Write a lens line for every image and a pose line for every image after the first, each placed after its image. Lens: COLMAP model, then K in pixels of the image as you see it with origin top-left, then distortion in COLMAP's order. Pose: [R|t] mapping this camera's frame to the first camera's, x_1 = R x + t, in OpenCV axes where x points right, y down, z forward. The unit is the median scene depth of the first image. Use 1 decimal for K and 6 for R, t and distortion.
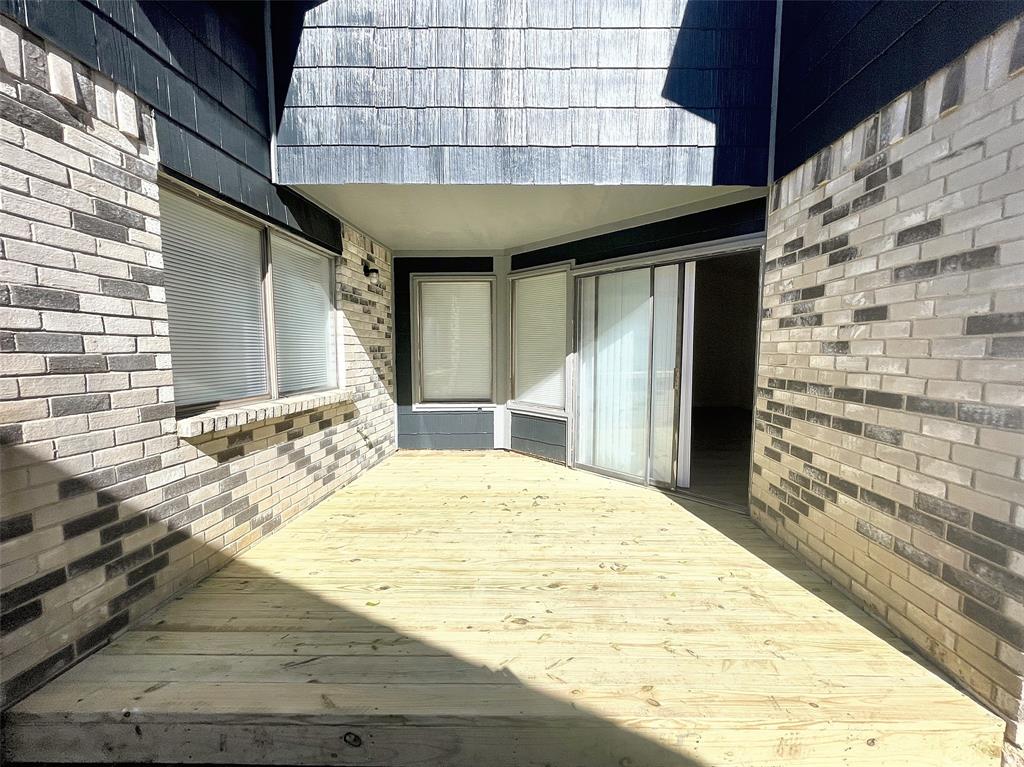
lens RADIAL K [[413.9, 0, 512.8], [0, 413.9, 378.9], [0, 0, 1]] dist [-0.007164, 0.000256]
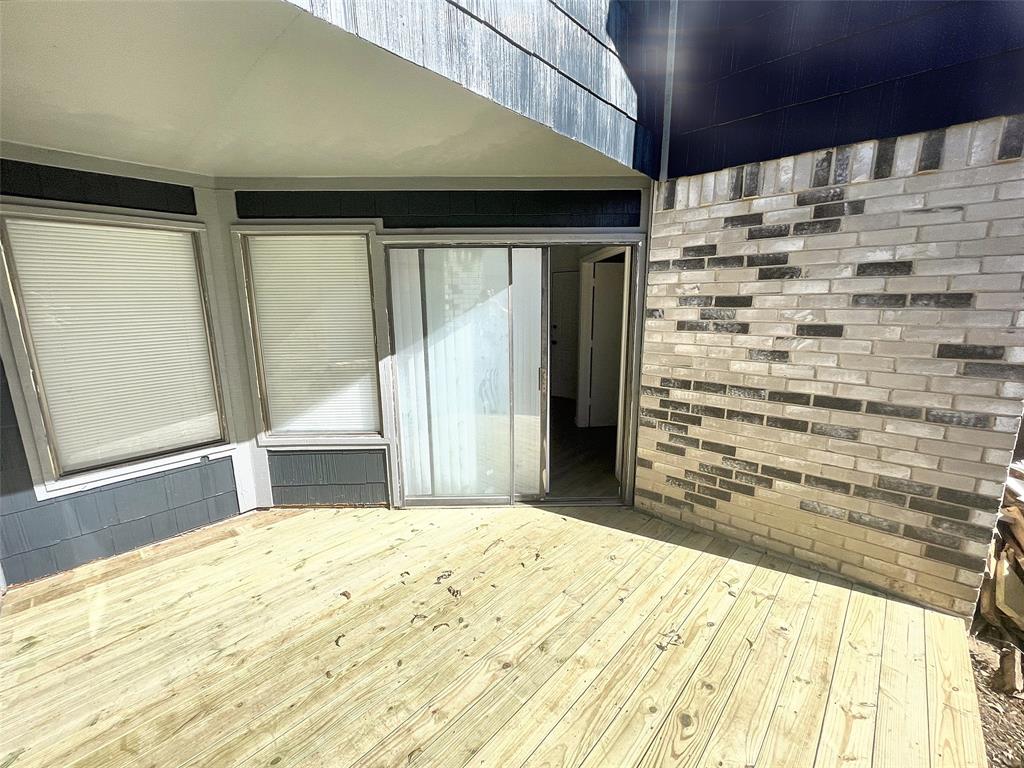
lens RADIAL K [[432.5, 0, 510.5], [0, 432.5, 391.1], [0, 0, 1]] dist [-0.002198, -0.001232]
pose [[0.671683, -0.153543, 0.724753, -0.550173], [0.070455, 0.987092, 0.143826, -0.196711], [-0.737481, -0.045543, 0.673831, 0.711602]]
